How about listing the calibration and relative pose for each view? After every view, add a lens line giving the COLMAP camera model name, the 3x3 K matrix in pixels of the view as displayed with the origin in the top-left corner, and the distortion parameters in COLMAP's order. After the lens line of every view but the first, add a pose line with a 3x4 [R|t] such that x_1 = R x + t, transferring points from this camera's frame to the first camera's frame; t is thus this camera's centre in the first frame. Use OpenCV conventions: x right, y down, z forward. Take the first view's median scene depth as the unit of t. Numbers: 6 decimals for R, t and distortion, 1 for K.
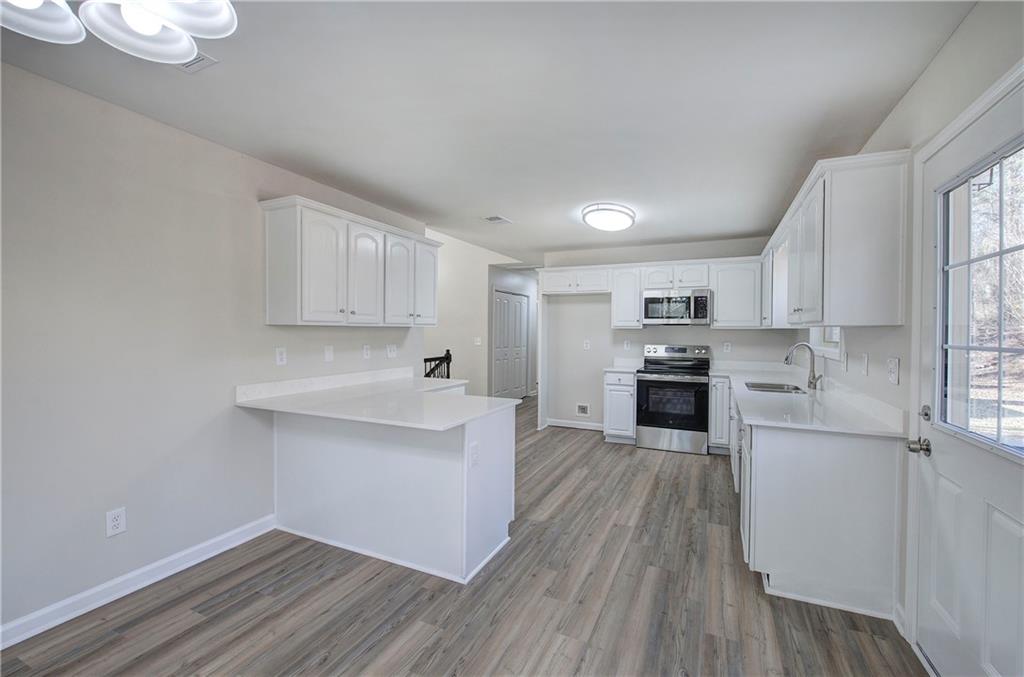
lens RADIAL K [[432.1, 0, 512.0], [0, 432.1, 338.5], [0, 0, 1]] dist [-0.000975, -0.000377]
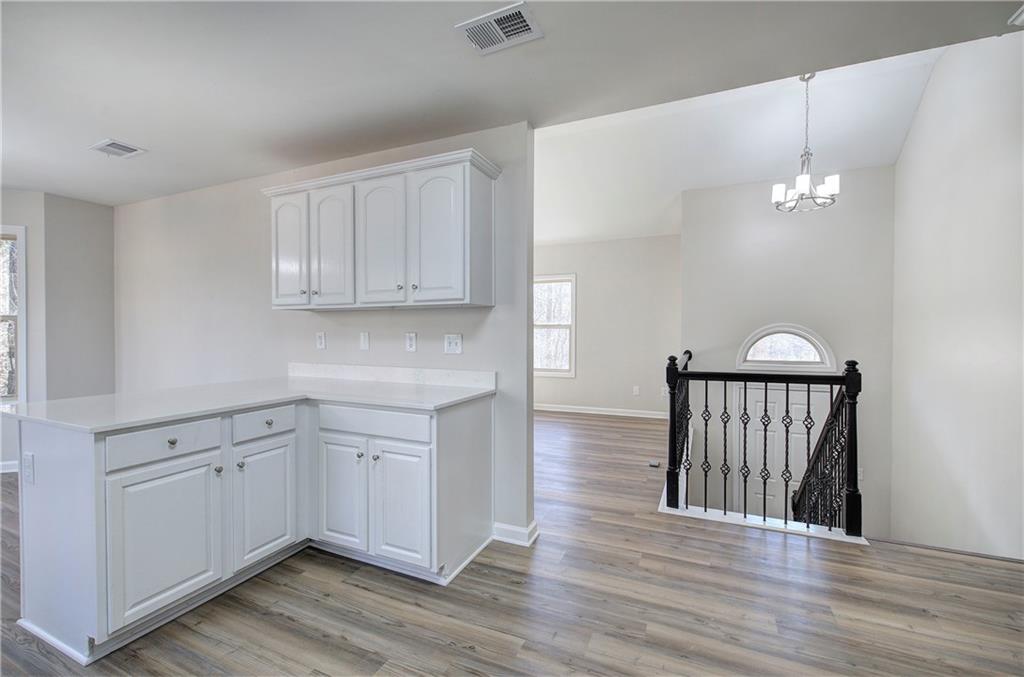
lens RADIAL K [[432.1, 0, 512.0], [0, 432.1, 338.5], [0, 0, 1]] dist [-0.000975, -0.000377]
pose [[0.012290, 0.008301, -0.999890, 0.362523], [-0.020376, 0.999760, 0.008050, 0.011912], [0.999717, 0.020275, 0.012456, 0.980784]]
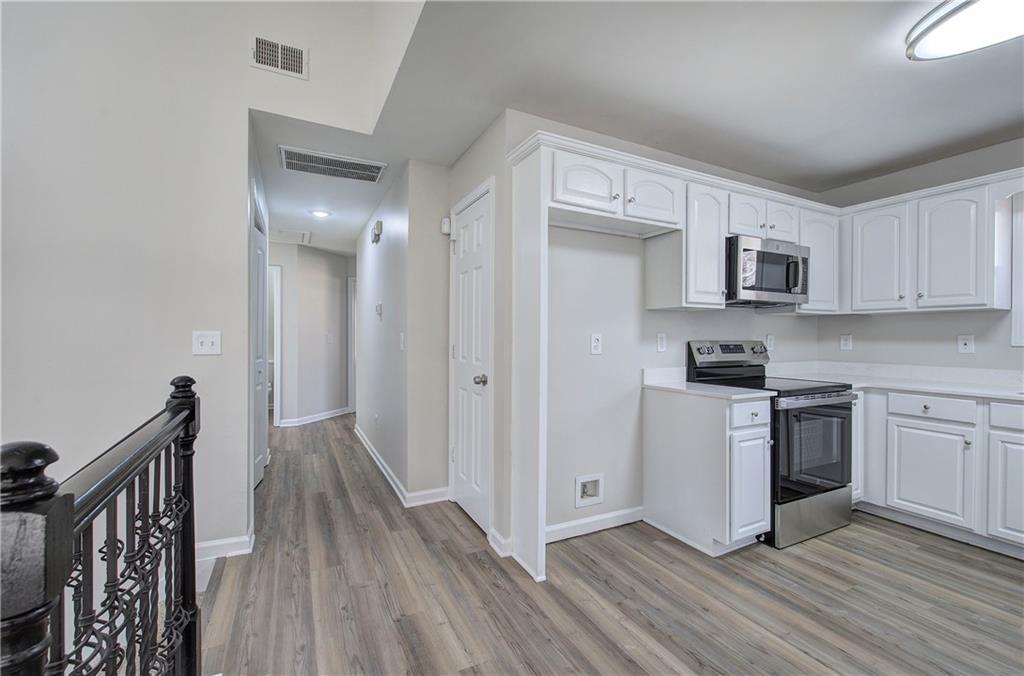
lens RADIAL K [[432.1, 0, 512.0], [0, 432.1, 338.0], [0, 0, 1]] dist [-0.000975, -0.000377]
pose [[0.615758, -0.007127, 0.787903, -0.315881], [0.013740, 0.999904, -0.001694, 0.011246], [-0.787816, 0.011869, 0.615796, 1.061034]]
